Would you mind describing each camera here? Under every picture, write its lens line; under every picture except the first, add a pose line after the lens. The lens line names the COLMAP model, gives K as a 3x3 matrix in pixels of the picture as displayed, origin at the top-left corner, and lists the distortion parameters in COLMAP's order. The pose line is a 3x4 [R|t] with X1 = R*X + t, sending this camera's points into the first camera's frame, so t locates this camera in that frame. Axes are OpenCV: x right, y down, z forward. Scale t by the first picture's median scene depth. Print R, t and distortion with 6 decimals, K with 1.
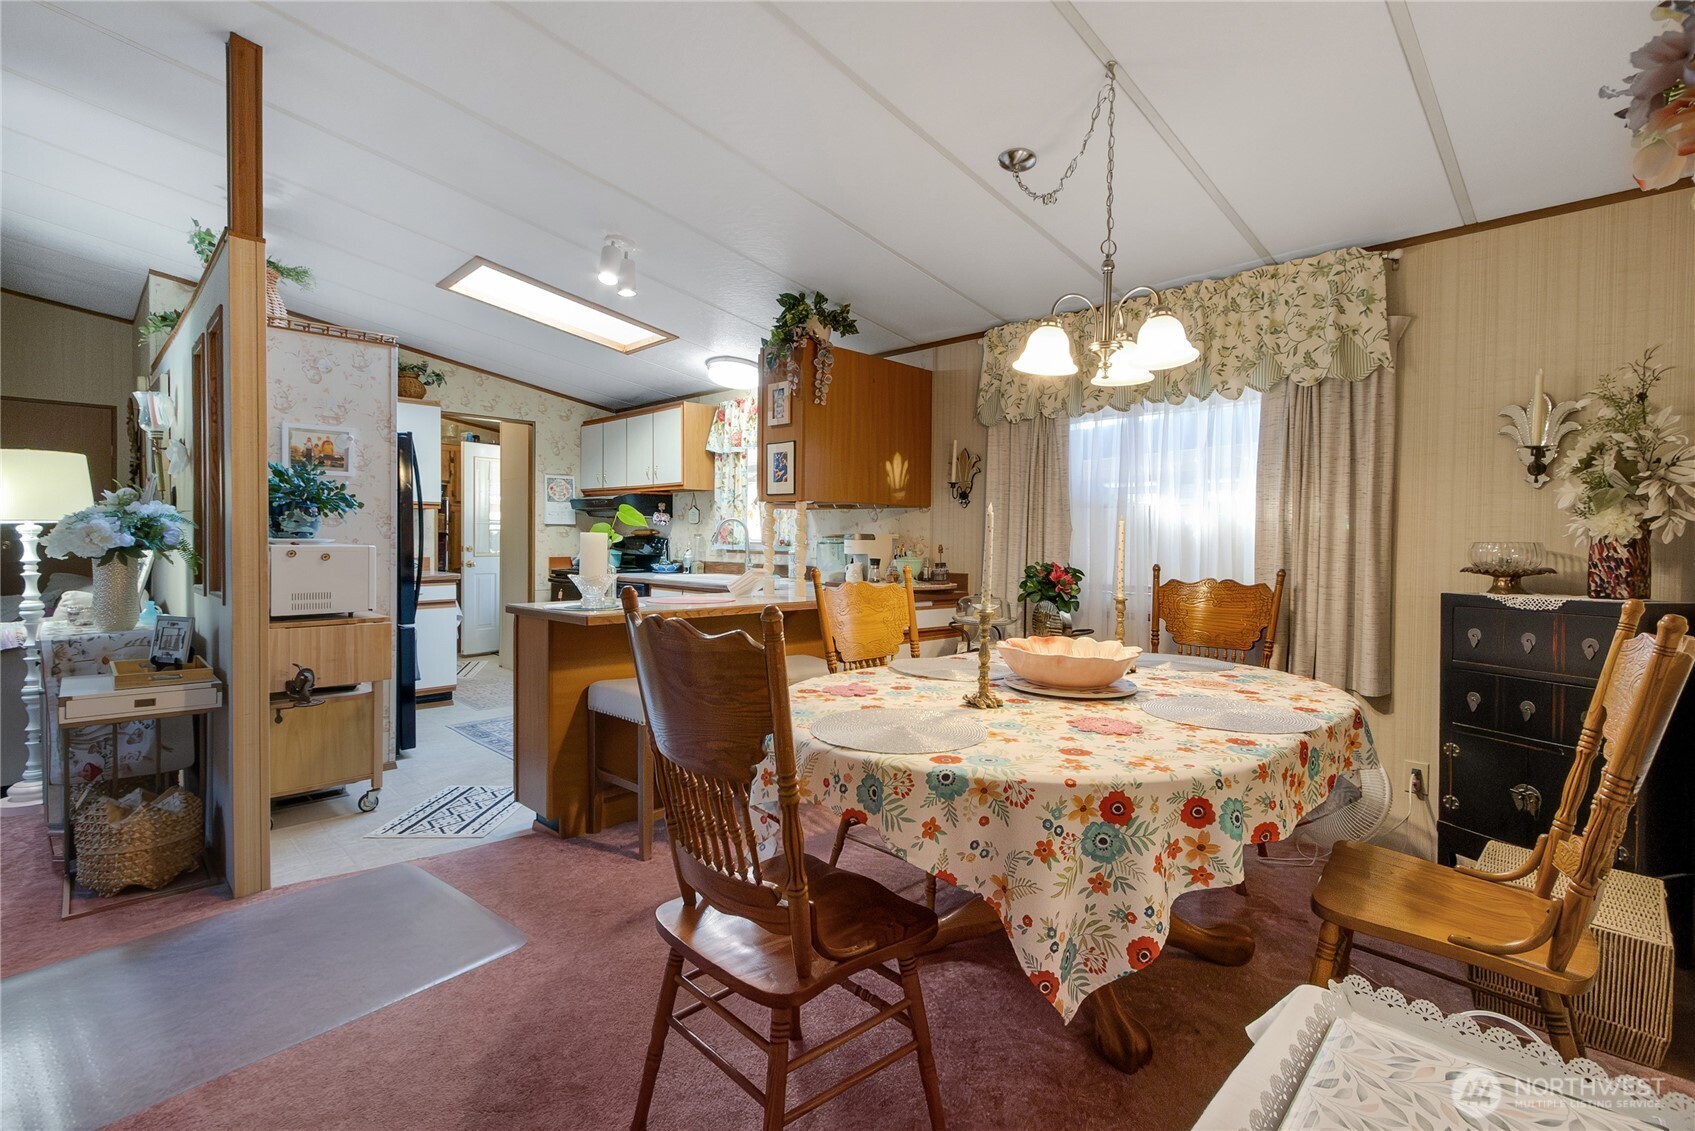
lens RADIAL K [[799.8, 0, 847.5], [0, 799.8, 565.5], [0, 0, 1]] dist [-0.003691, -0.000350]
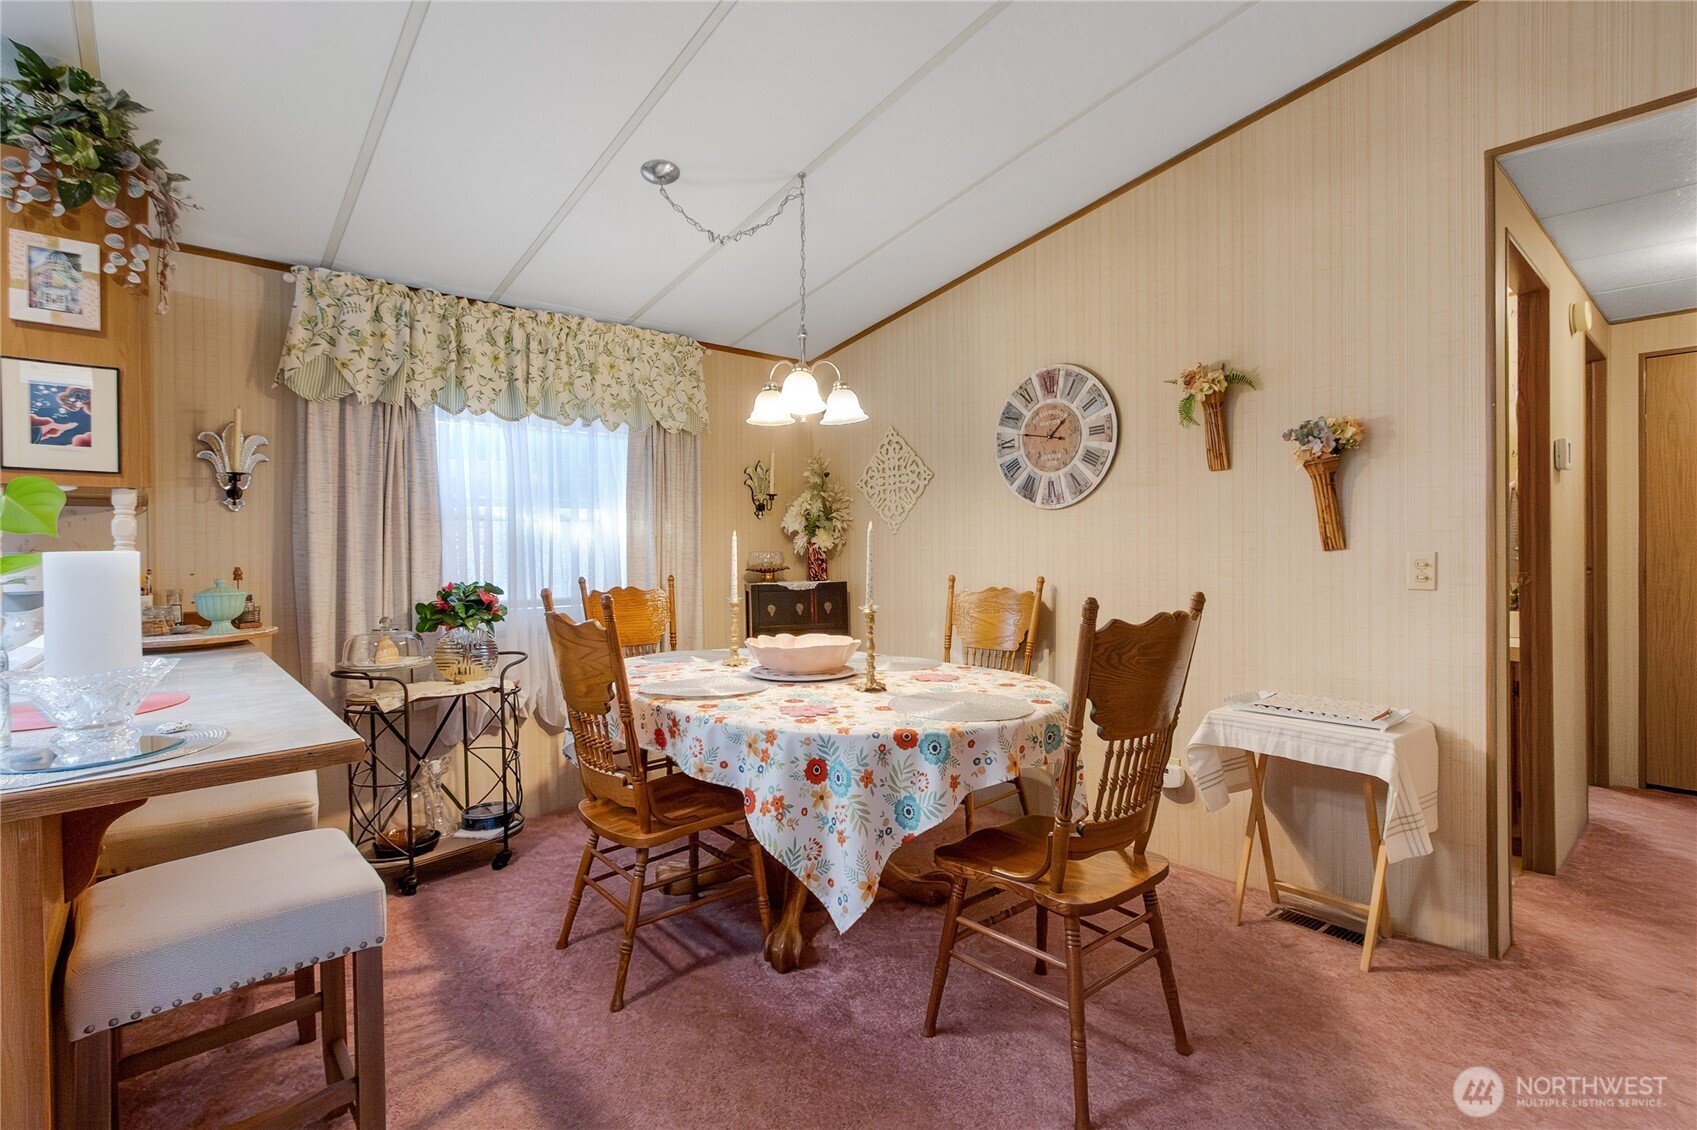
lens RADIAL K [[798.1, 0, 848.5], [0, 798.1, 565.0], [0, 0, 1]] dist [0.000095, -0.000508]
pose [[0.040208, -0.022297, 0.998943, -0.652179], [0.053931, 0.998342, 0.020113, -0.020005], [-0.997735, 0.053065, 0.041344, 0.618424]]
